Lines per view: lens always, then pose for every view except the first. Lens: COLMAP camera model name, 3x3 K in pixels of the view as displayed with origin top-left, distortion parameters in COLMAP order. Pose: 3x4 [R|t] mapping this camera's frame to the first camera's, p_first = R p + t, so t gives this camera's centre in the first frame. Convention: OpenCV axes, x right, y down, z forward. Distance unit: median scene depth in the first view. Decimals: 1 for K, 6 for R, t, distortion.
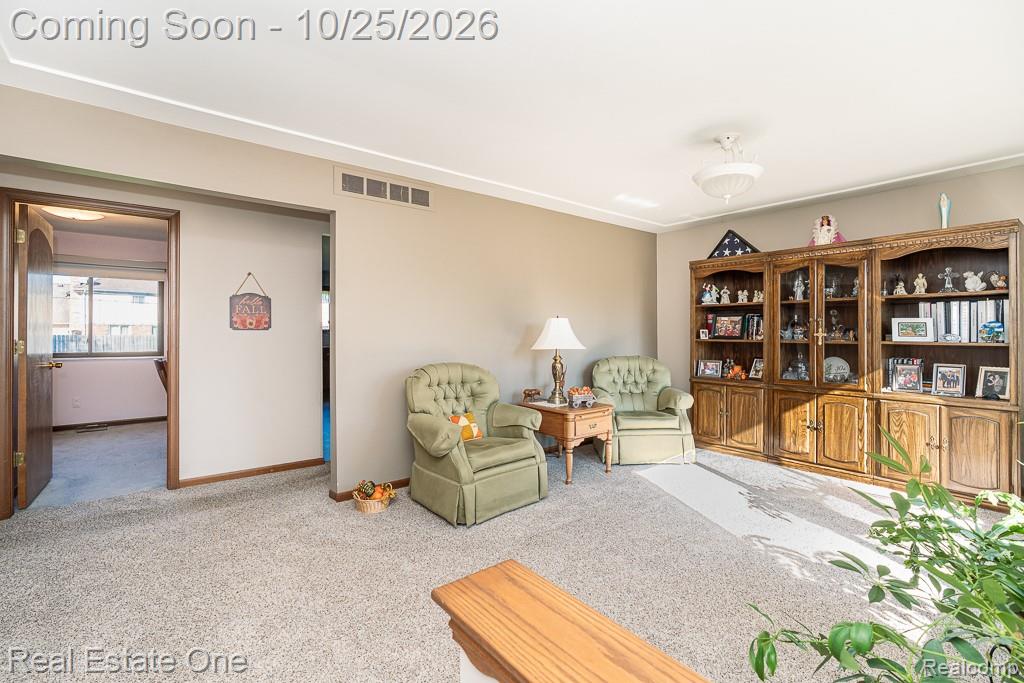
lens RADIAL K [[460.0, 0, 513.0], [0, 460.0, 334.7], [0, 0, 1]] dist [-0.000965, -0.000106]
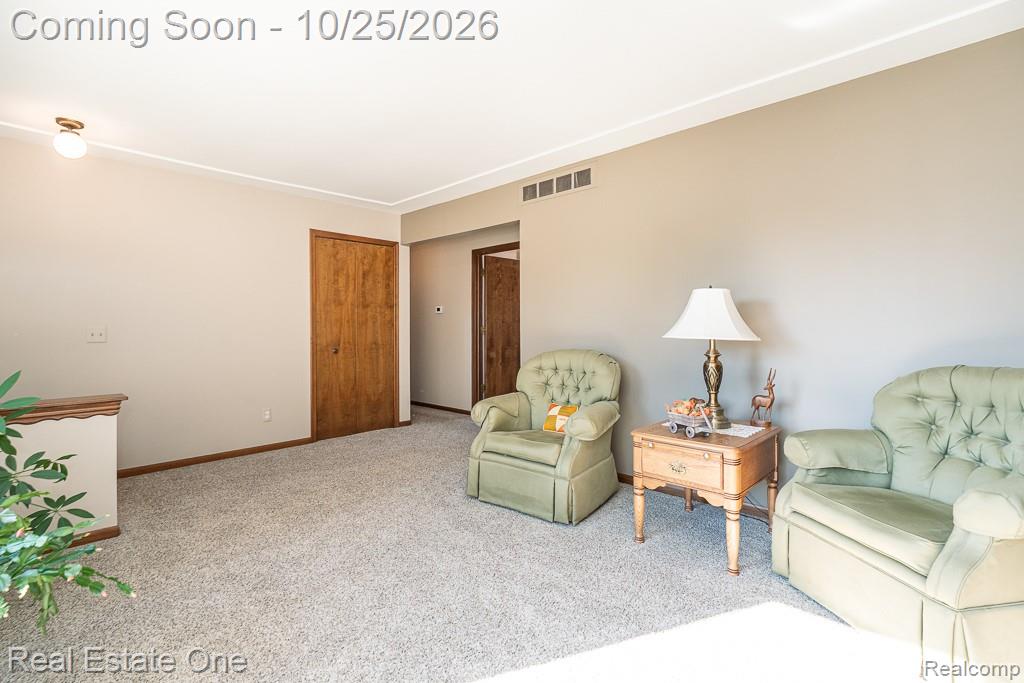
lens RADIAL K [[460.0, 0, 513.0], [0, 460.0, 334.7], [0, 0, 1]] dist [-0.000965, -0.000106]
pose [[0.143207, 0.012715, -0.989611, 0.698328], [0.000725, 0.999916, 0.012952, 0.017828], [0.989692, -0.002573, 0.143186, 0.675340]]
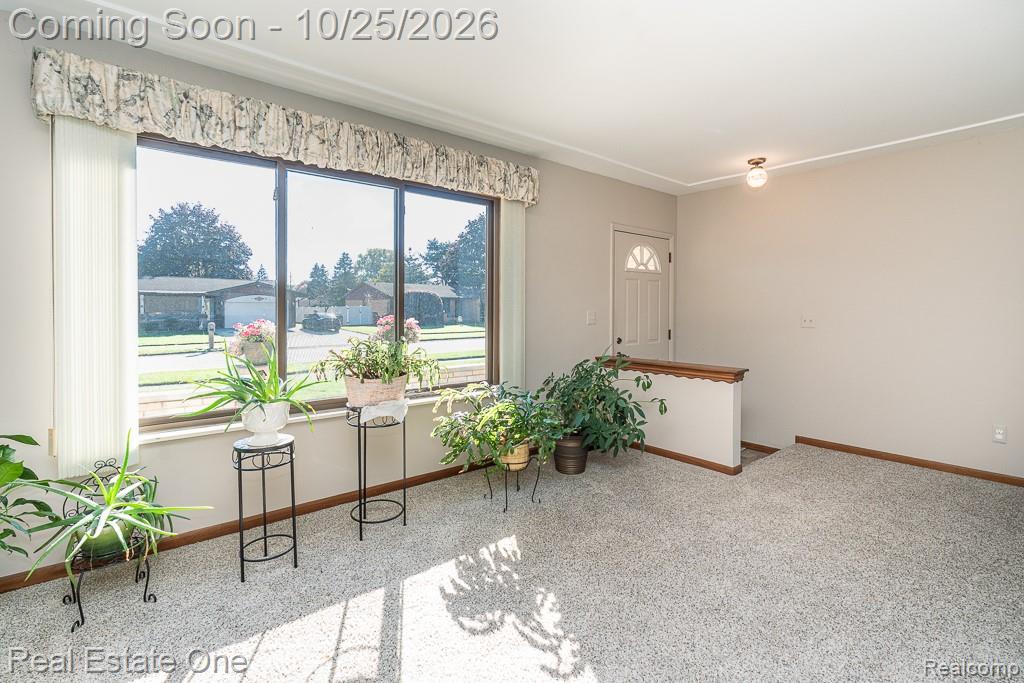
lens RADIAL K [[469.6, 0, 515.3], [0, 469.6, 325.1], [0, 0, 1]] dist [-0.000382, -0.000335]
pose [[-0.999728, -0.000418, -0.023329, 0.408455], [-0.001324, 0.999244, 0.038846, -0.002112], [0.023295, 0.038866, -0.998973, 1.060399]]
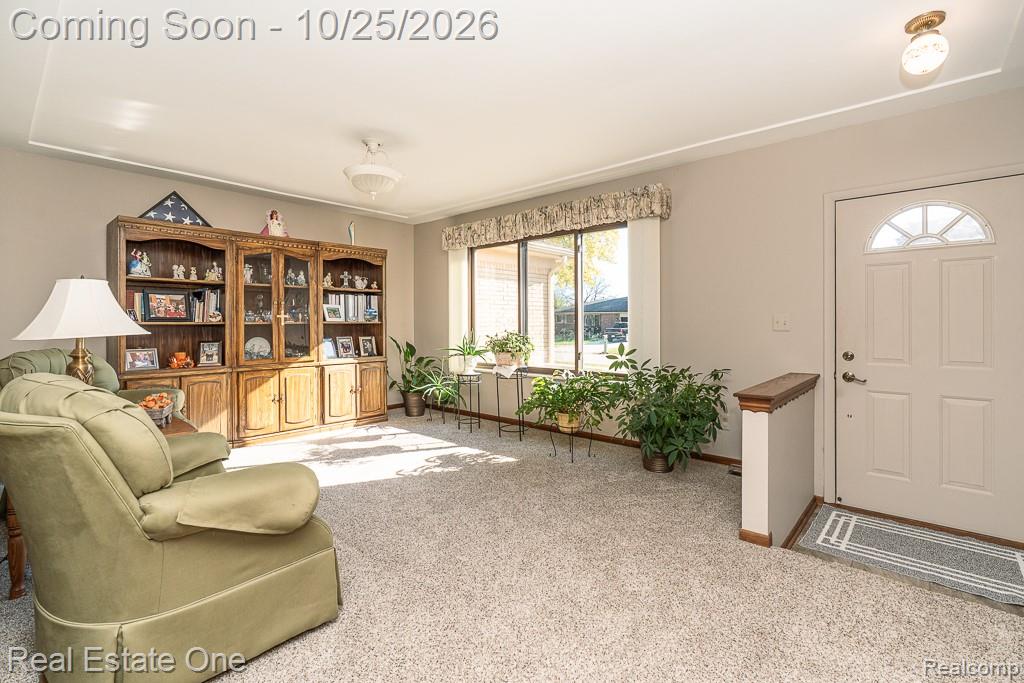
lens RADIAL K [[469.6, 0, 515.3], [0, 469.6, 325.1], [0, 0, 1]] dist [-0.000382, -0.000335]
pose [[-0.164170, -0.006052, 0.986414, -0.550461], [0.007797, 0.999942, 0.007433, 0.017207], [-0.986401, 0.008912, -0.164113, 0.610412]]
